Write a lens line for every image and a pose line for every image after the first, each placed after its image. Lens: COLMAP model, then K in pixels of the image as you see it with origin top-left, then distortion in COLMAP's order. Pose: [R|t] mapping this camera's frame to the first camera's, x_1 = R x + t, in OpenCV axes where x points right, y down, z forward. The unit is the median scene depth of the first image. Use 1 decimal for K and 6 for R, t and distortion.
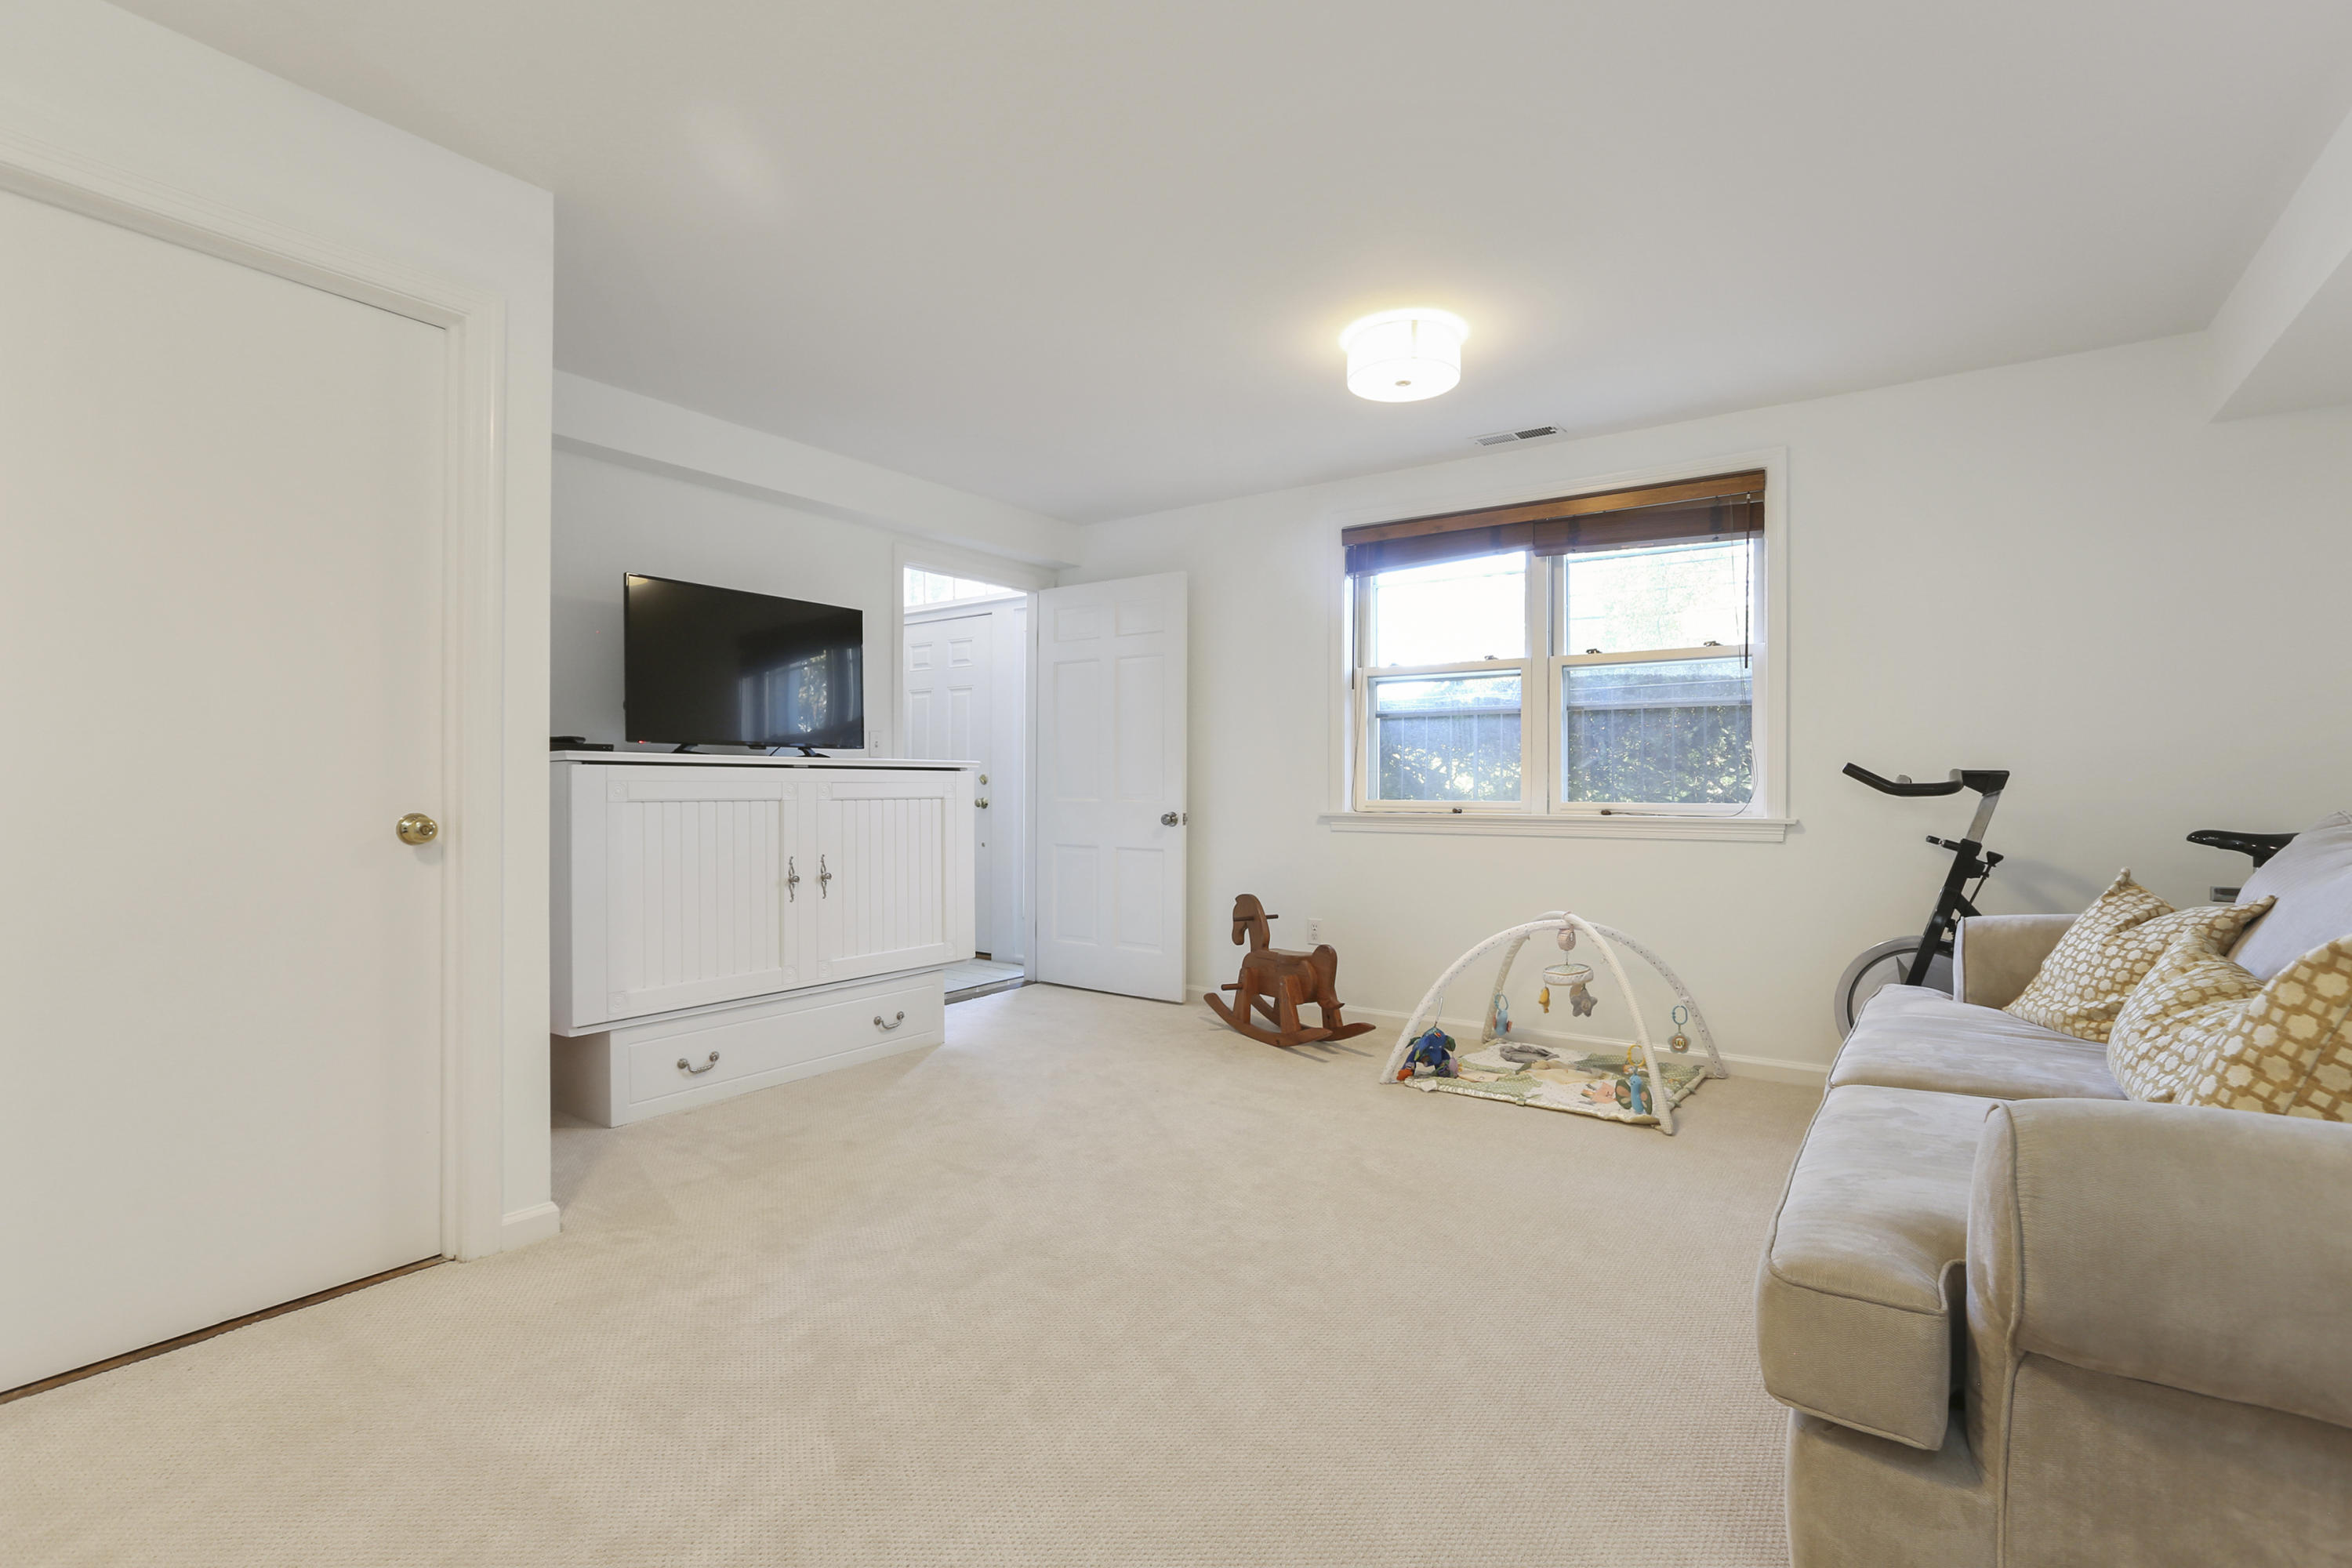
lens RADIAL K [[1091.2, 0, 1174.1], [0, 1091.2, 786.4], [0, 0, 1]] dist [-0.034939, 0.000875]
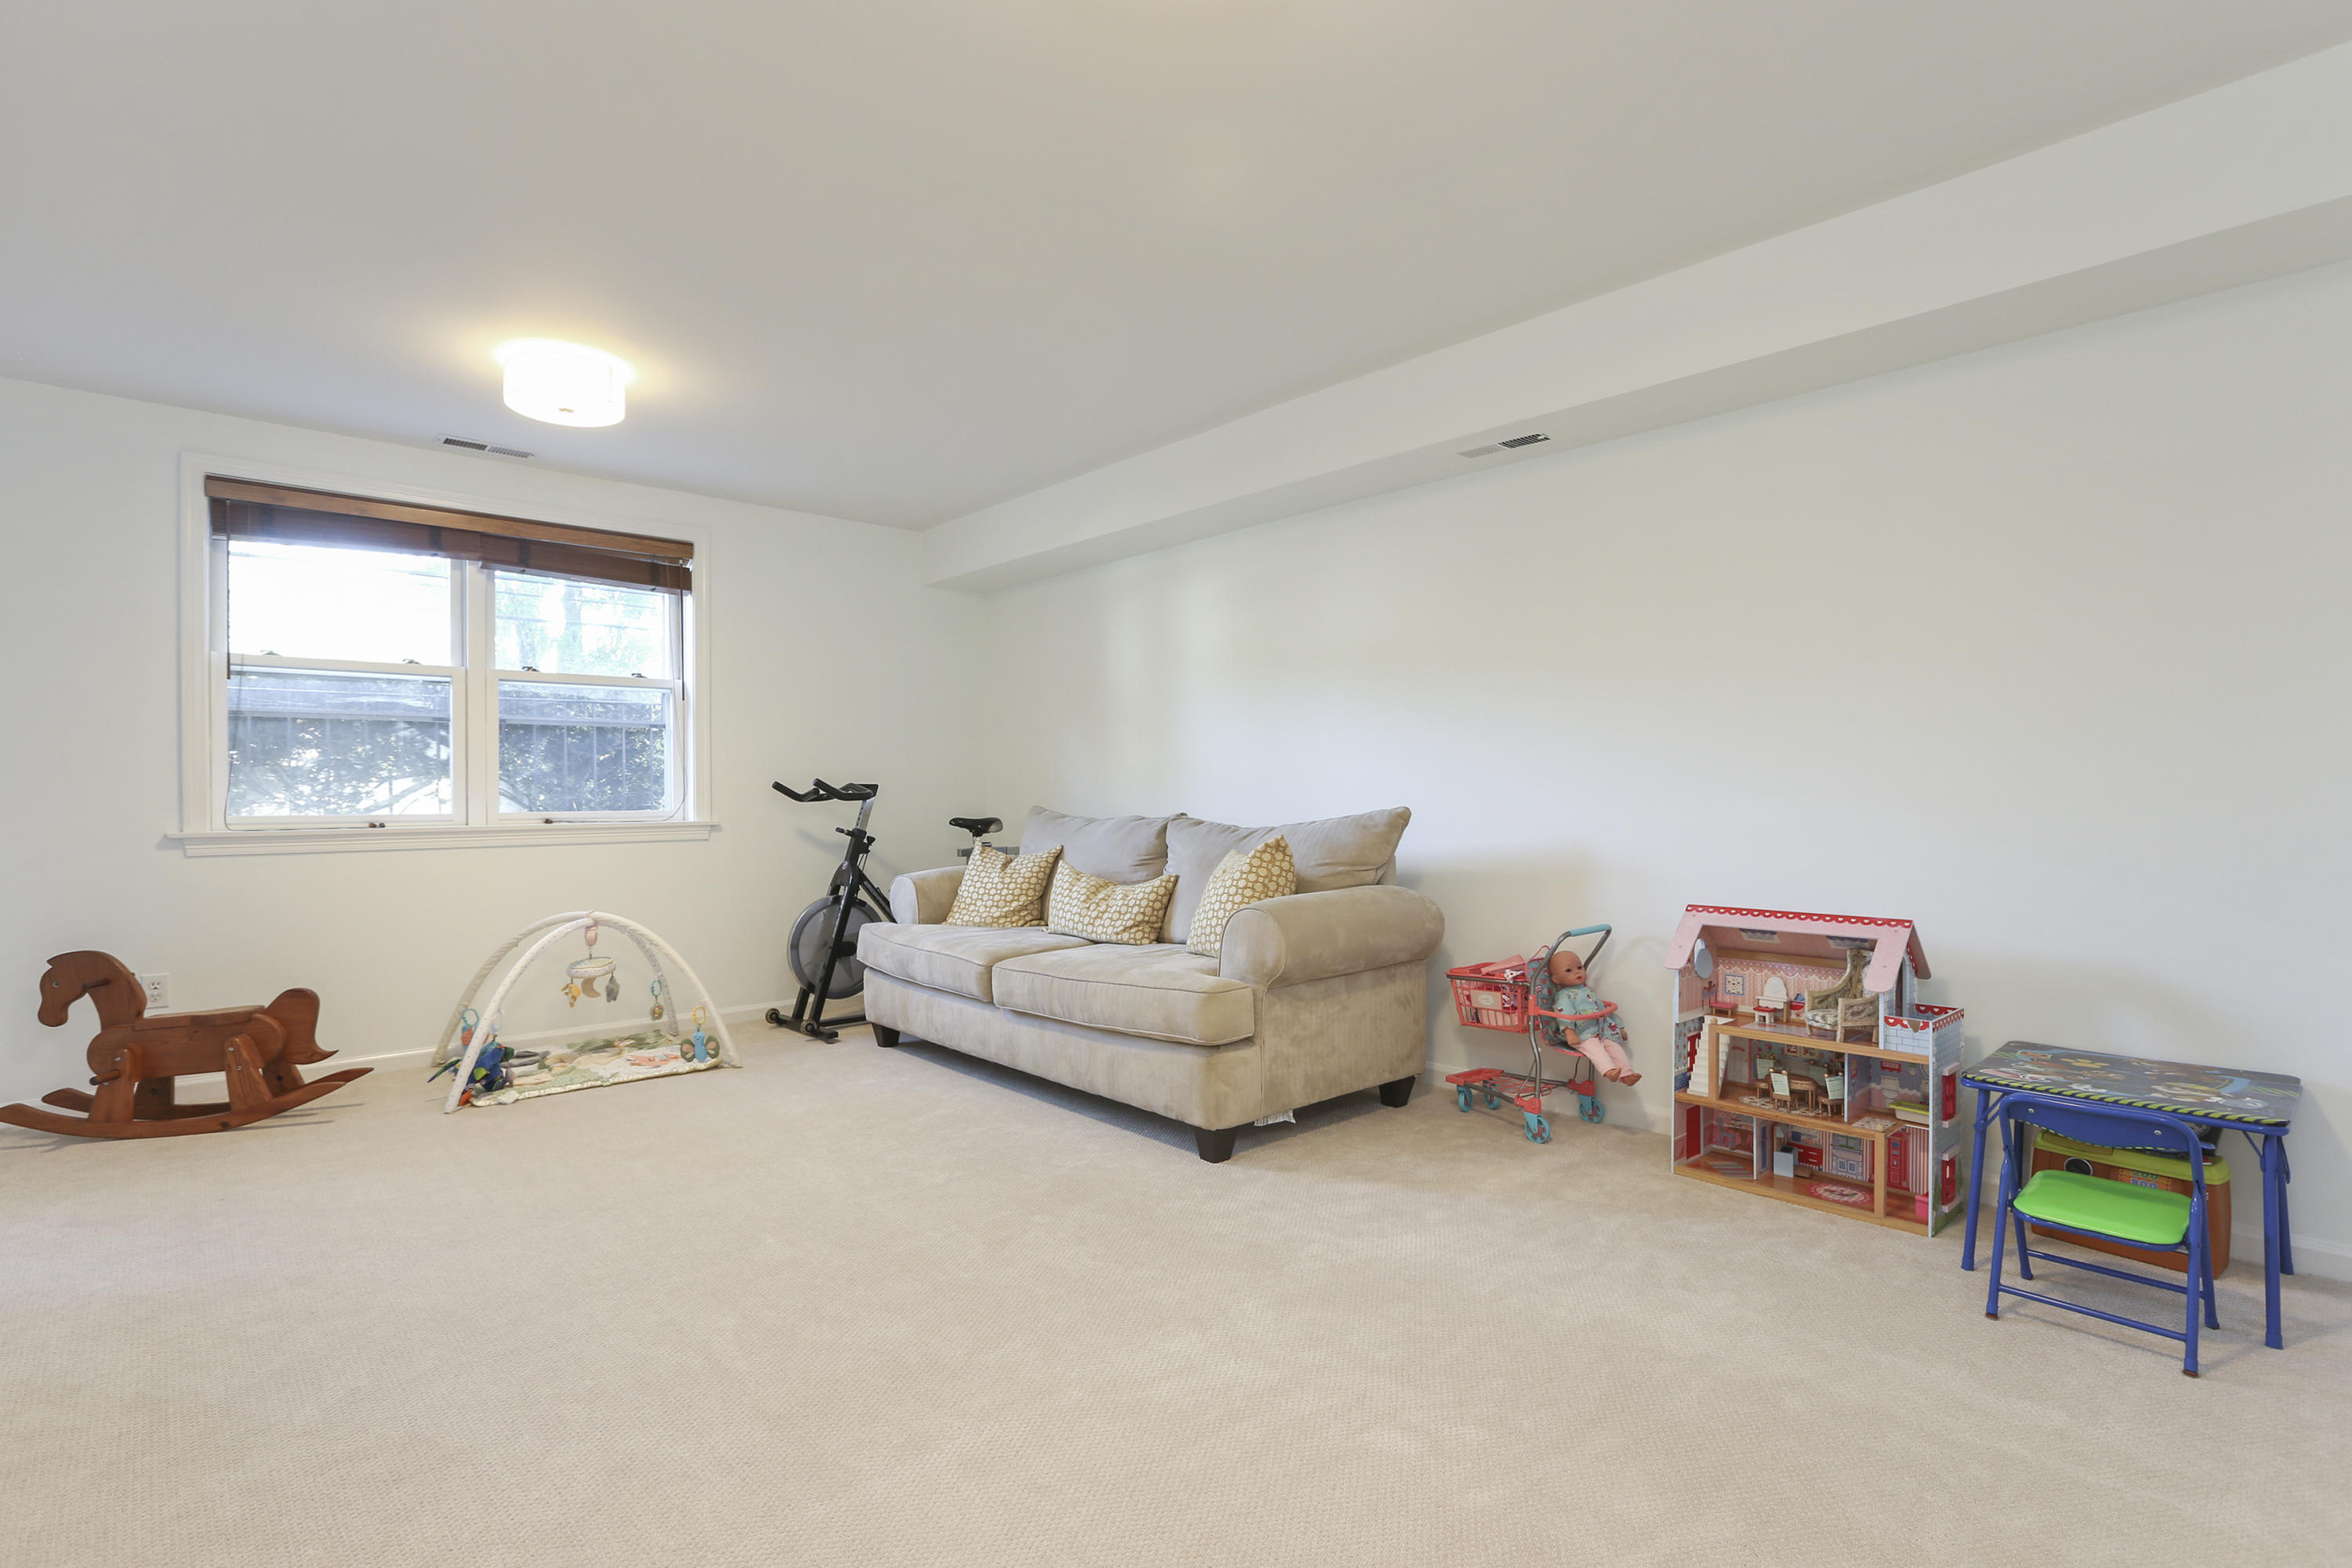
lens RADIAL K [[1091.2, 0, 1172.8], [0, 1091.2, 791.2], [0, 0, 1]] dist [-0.034939, 0.000875]
pose [[0.200148, 0.004140, 0.979757, -0.547561], [0.012823, 0.999894, -0.006844, 0.009601], [-0.979682, 0.013934, 0.200074, 0.191247]]
